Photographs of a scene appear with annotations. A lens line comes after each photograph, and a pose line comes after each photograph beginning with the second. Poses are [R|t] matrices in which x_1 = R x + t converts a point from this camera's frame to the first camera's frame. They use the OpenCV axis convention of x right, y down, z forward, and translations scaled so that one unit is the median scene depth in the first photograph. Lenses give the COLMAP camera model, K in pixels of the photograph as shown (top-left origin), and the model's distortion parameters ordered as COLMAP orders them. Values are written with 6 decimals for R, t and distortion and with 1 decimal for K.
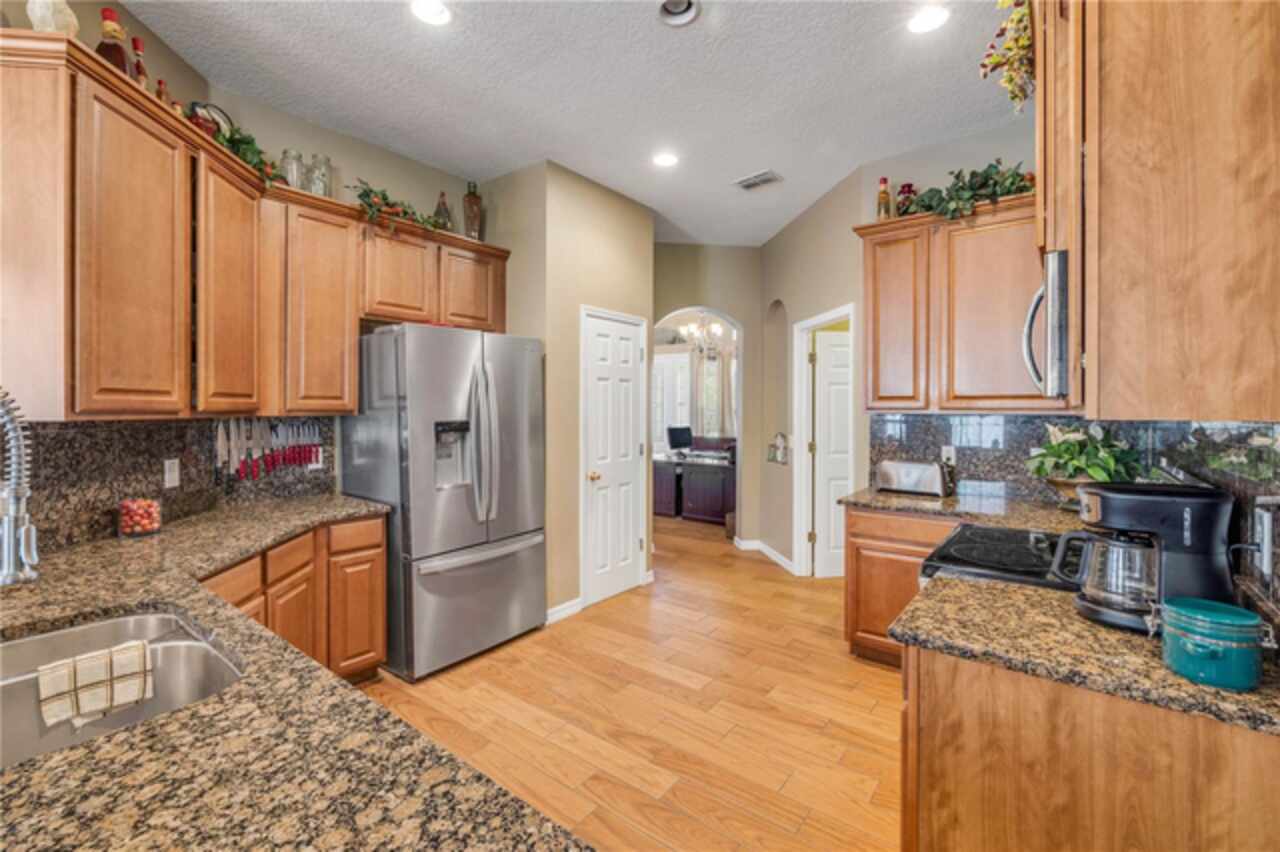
lens RADIAL K [[537.2, 0, 637.0], [0, 537.2, 412.8], [0, 0, 1]] dist [-0.000698, 0.000078]
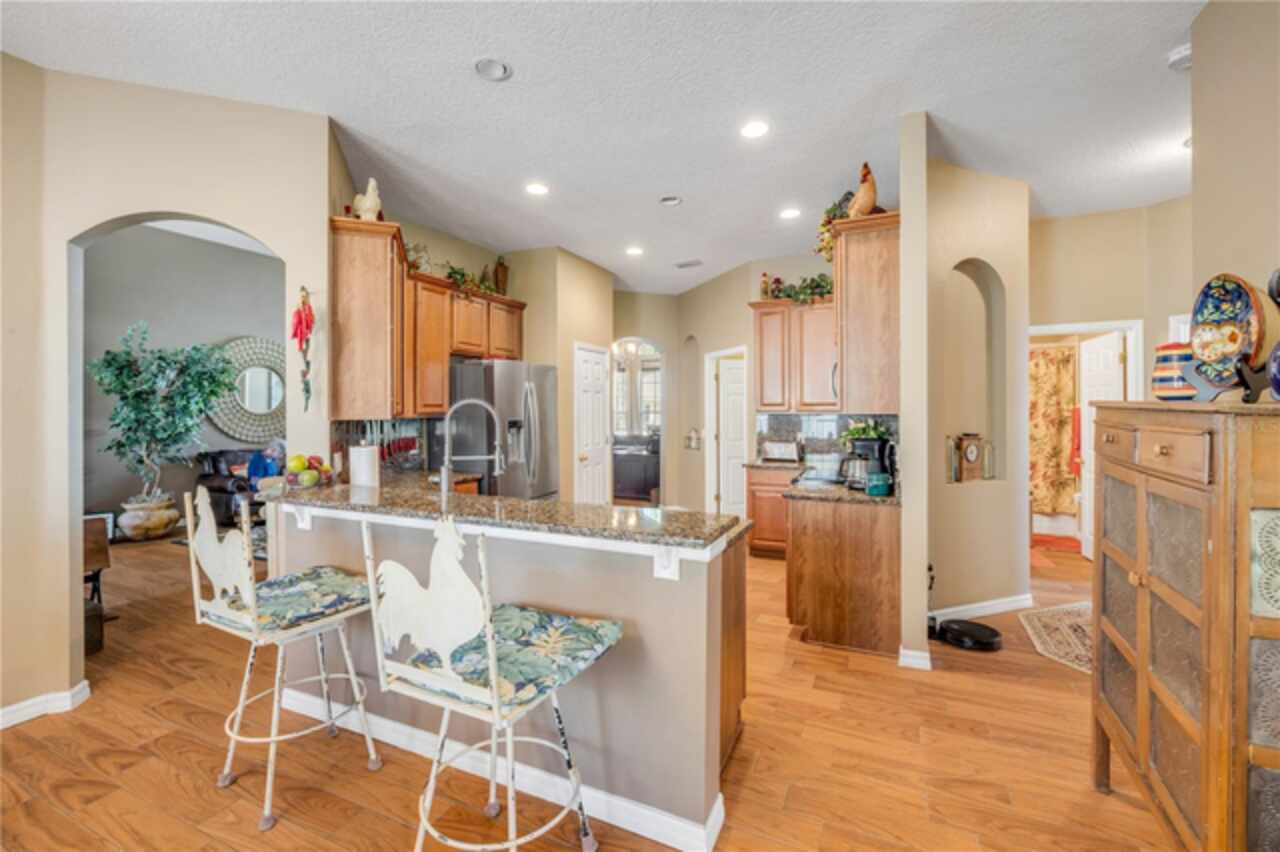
lens RADIAL K [[537.2, 0, 637.0], [0, 537.2, 412.8], [0, 0, 1]] dist [-0.000698, 0.000078]
pose [[0.973106, -0.005785, 0.230286, -0.325430], [0.007119, 0.999962, -0.004963, 0.003927], [-0.230248, 0.006469, 0.973110, -0.552790]]
